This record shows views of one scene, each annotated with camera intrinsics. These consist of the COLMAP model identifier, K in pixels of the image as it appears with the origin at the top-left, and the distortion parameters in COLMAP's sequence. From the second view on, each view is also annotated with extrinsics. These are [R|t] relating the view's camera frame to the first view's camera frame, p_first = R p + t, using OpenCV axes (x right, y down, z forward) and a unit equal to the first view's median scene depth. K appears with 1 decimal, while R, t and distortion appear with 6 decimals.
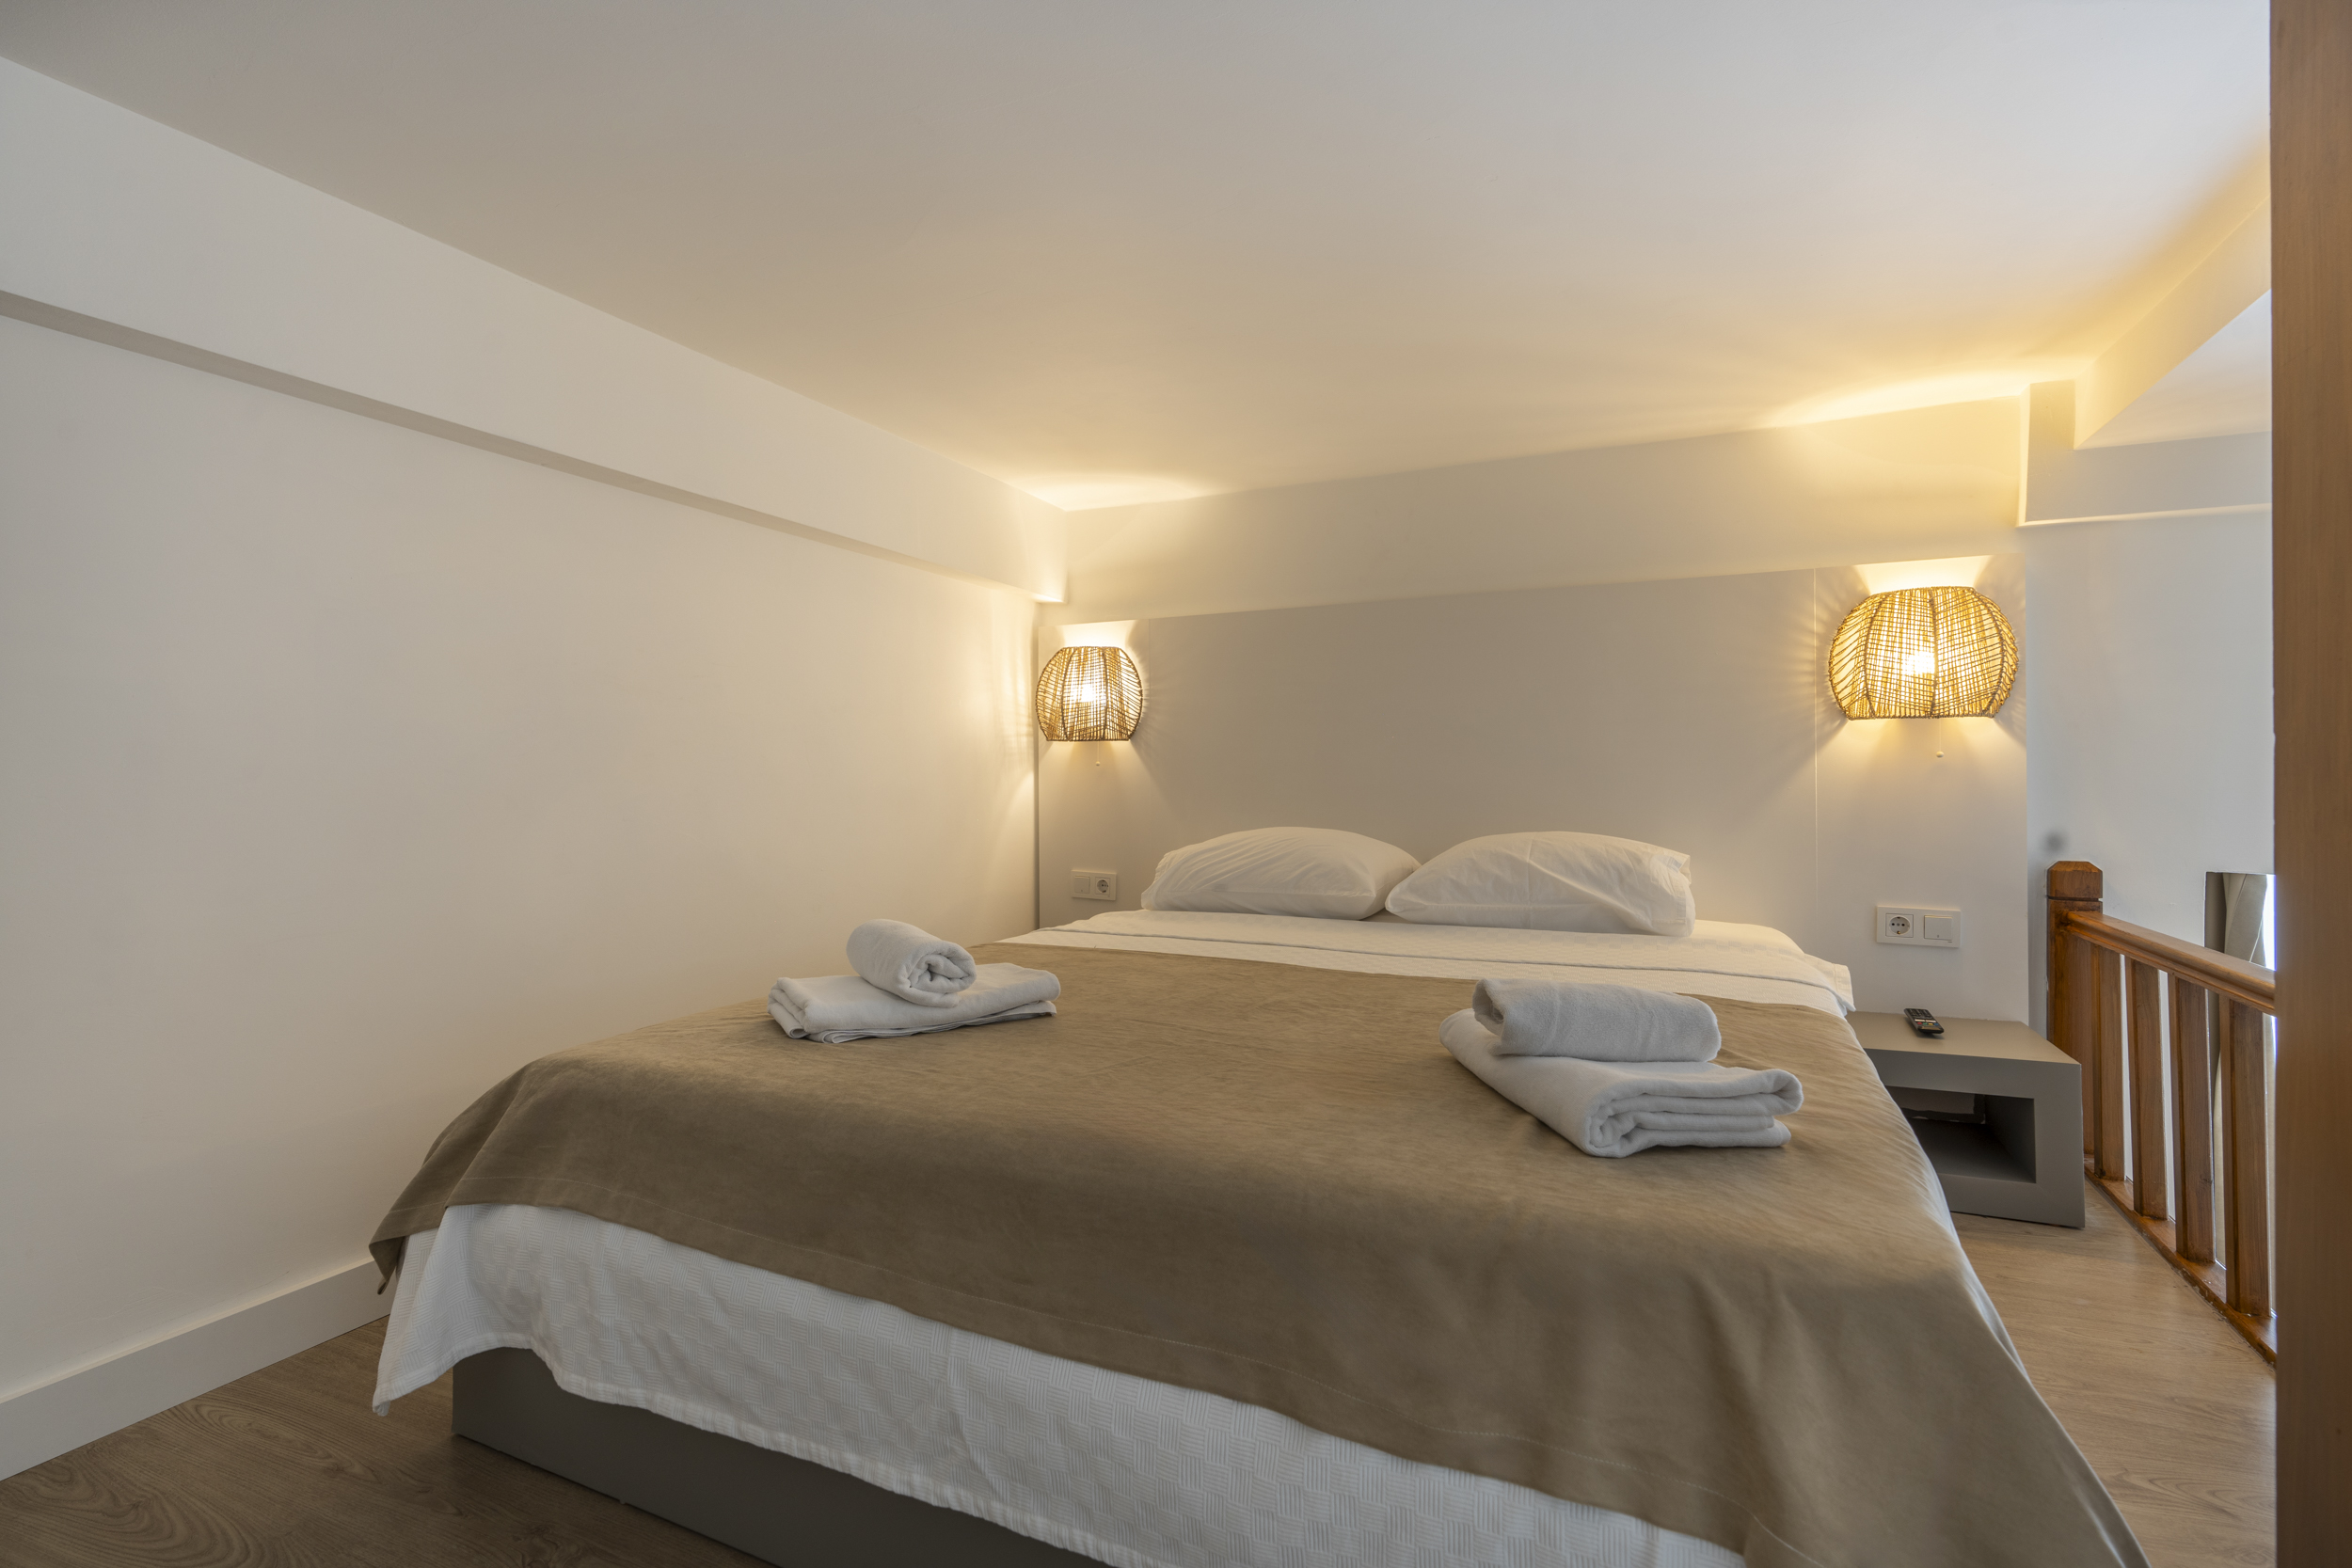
lens RADIAL K [[1064.5, 0, 1189.6], [0, 1064.5, 783.3], [0, 0, 1]] dist [-0.005591, 0.002365]
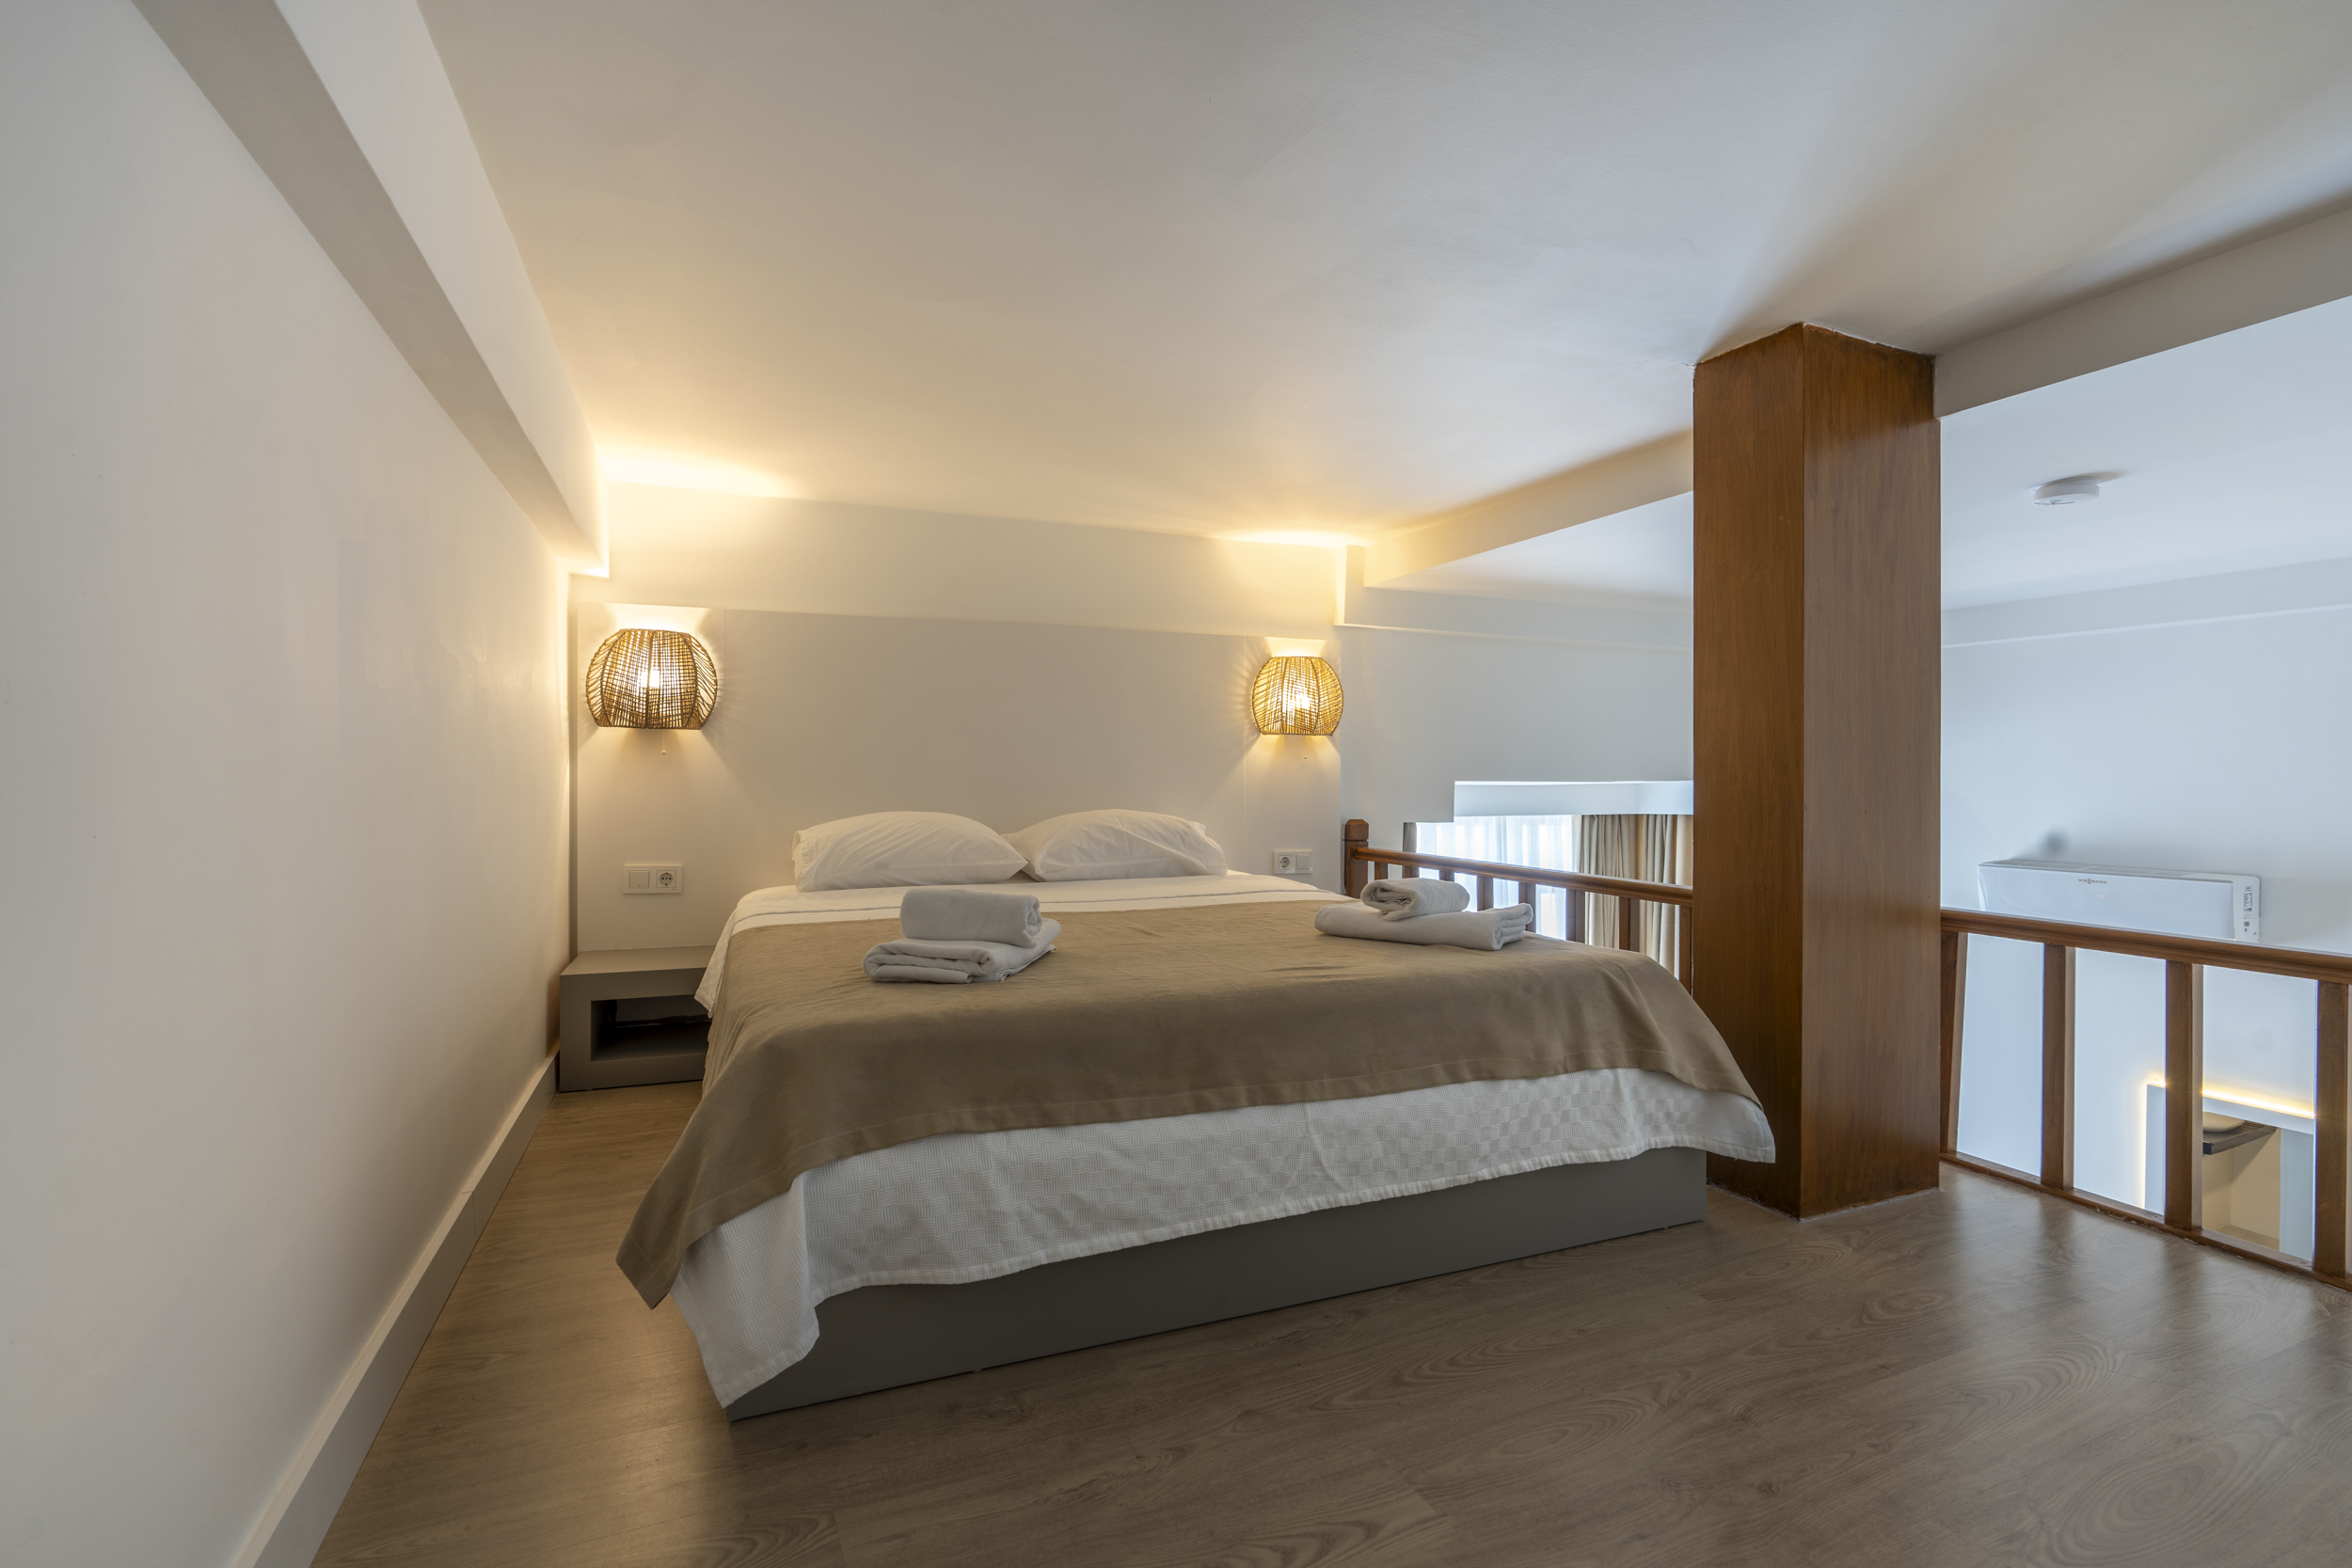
lens RADIAL K [[1064.5, 0, 1150.8], [0, 1064.5, 785.6], [0, 0, 1]] dist [-0.005591, 0.002365]
pose [[0.694478, -0.004358, 0.719501, -0.665898], [-0.001421, 0.999971, 0.007429, 0.005568], [-0.719513, -0.006181, 0.694452, 0.017922]]
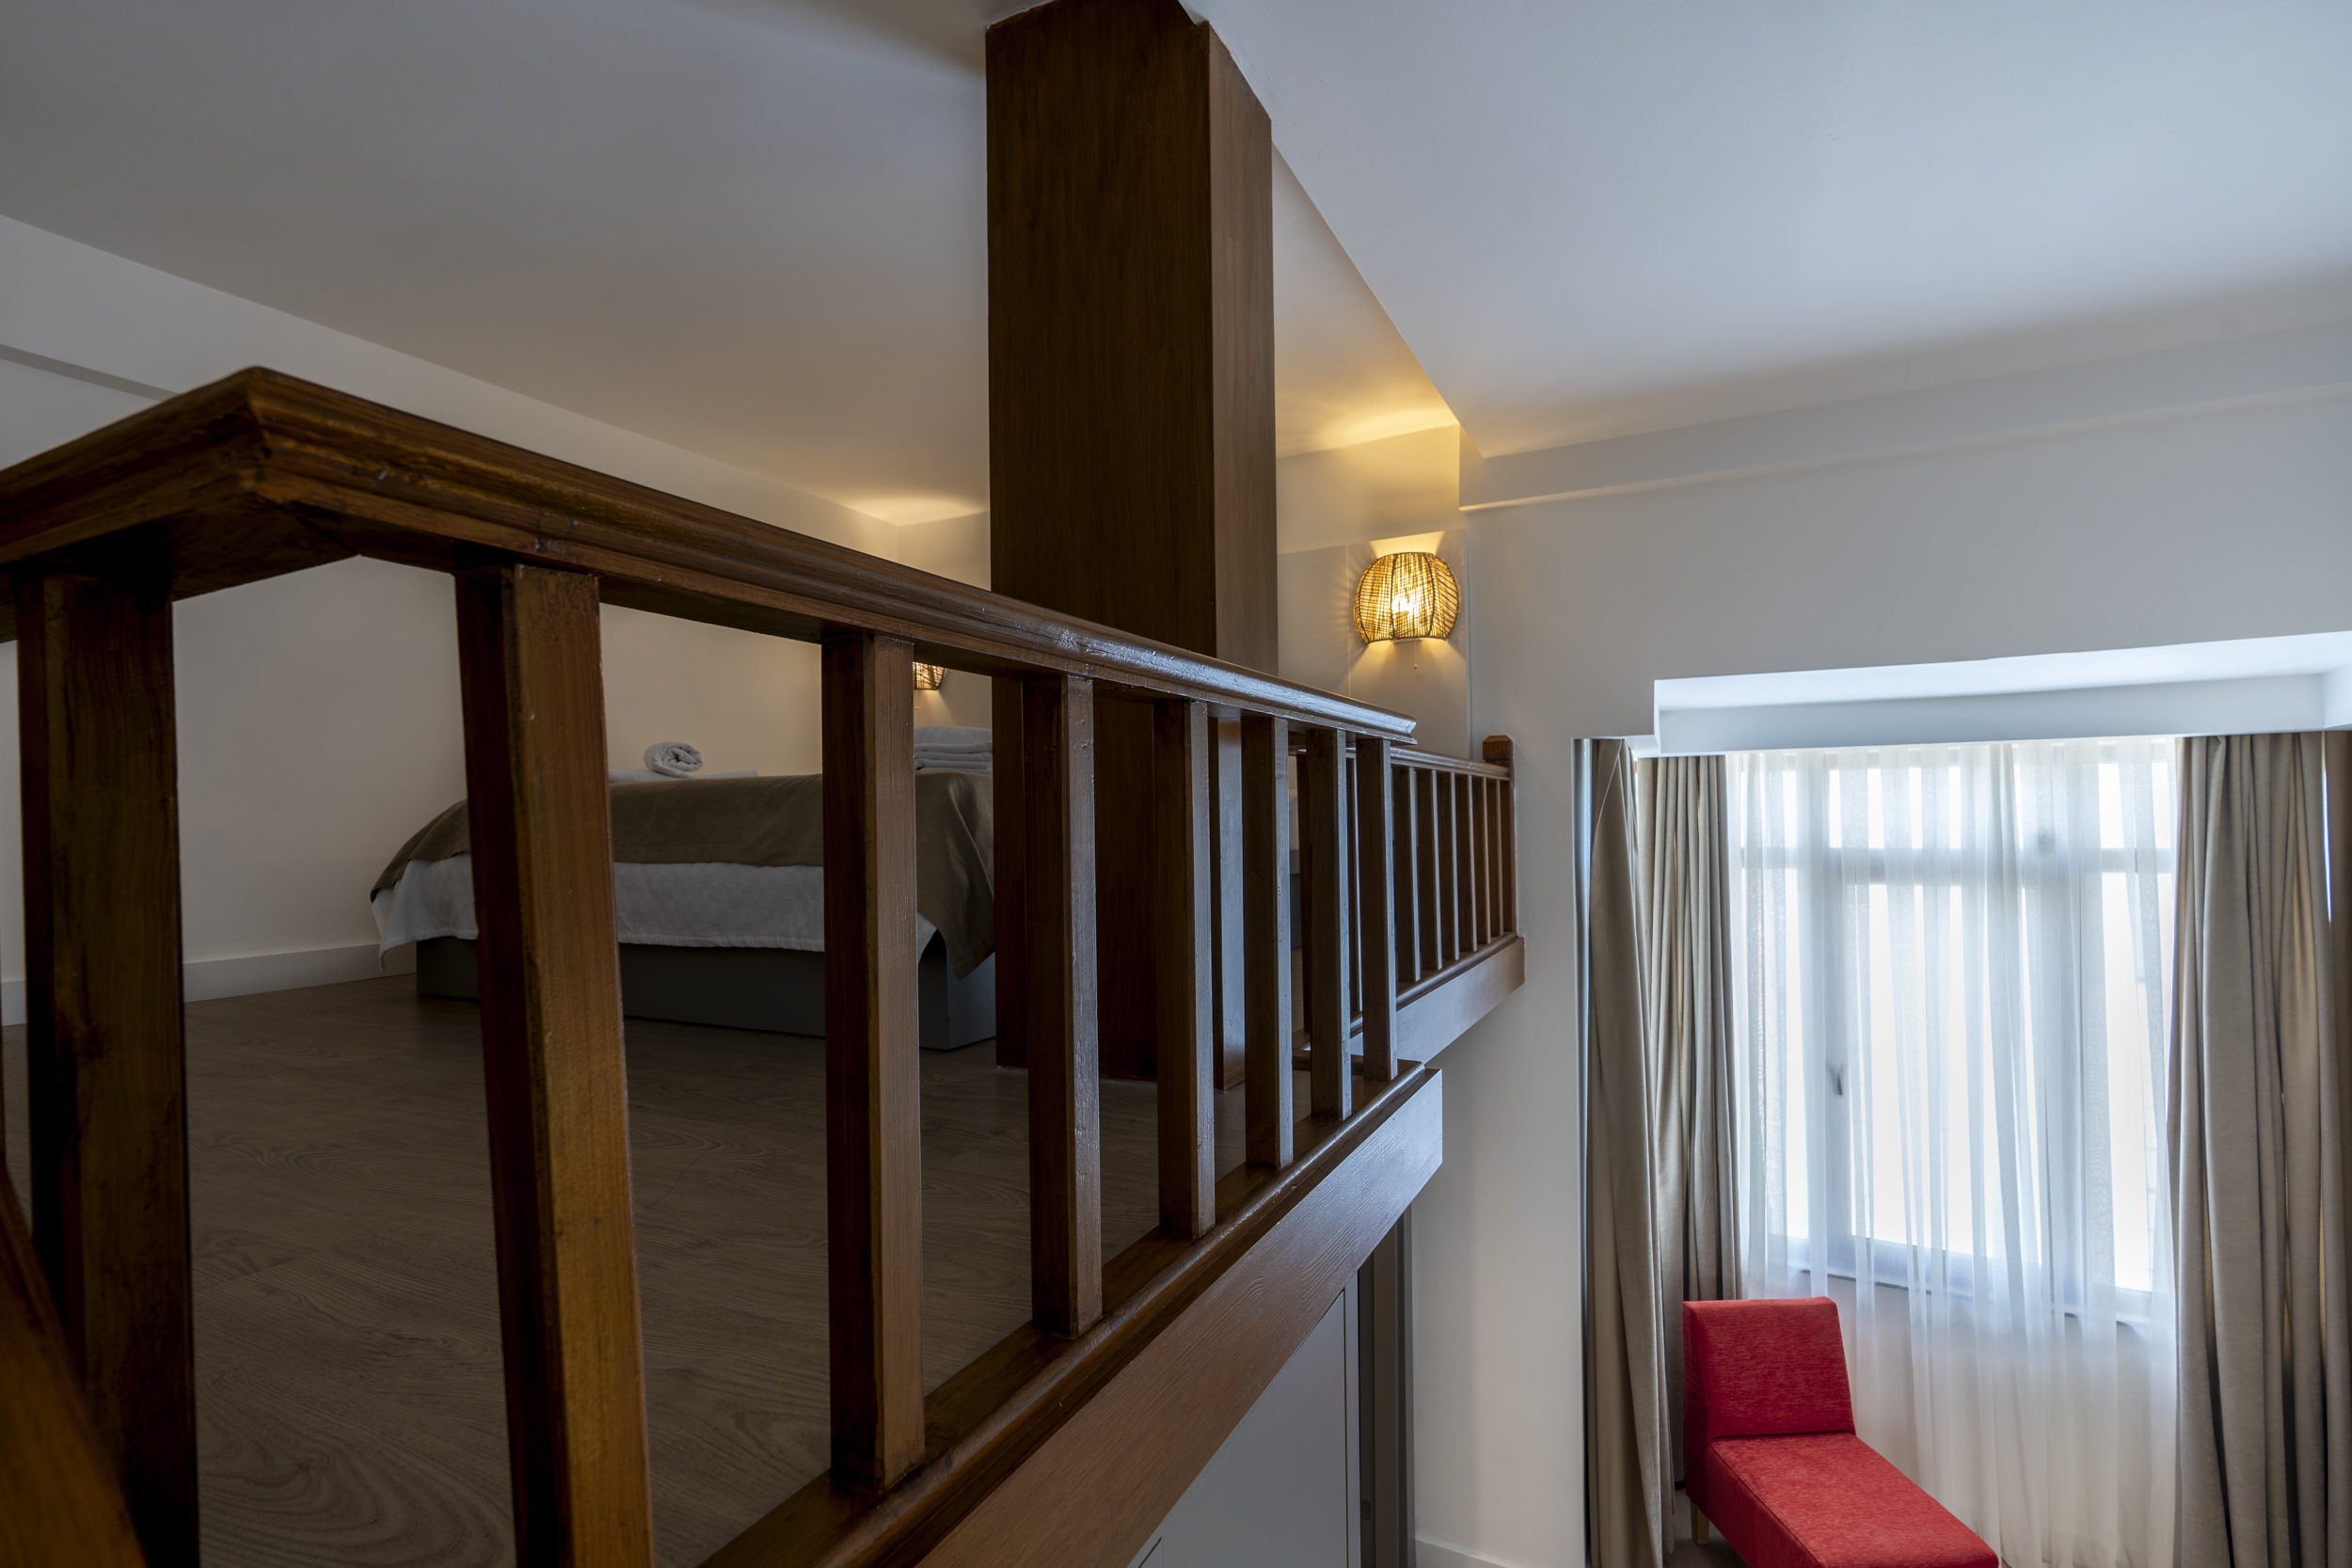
lens RADIAL K [[1064.5, 0, 1185.4], [0, 1064.5, 809.0], [0, 0, 1]] dist [-0.005591, 0.002365]
pose [[0.999388, -0.011748, -0.032958, 0.435584], [0.011381, 0.999872, -0.011282, 0.187247], [0.033086, 0.010900, 0.999393, -0.499904]]
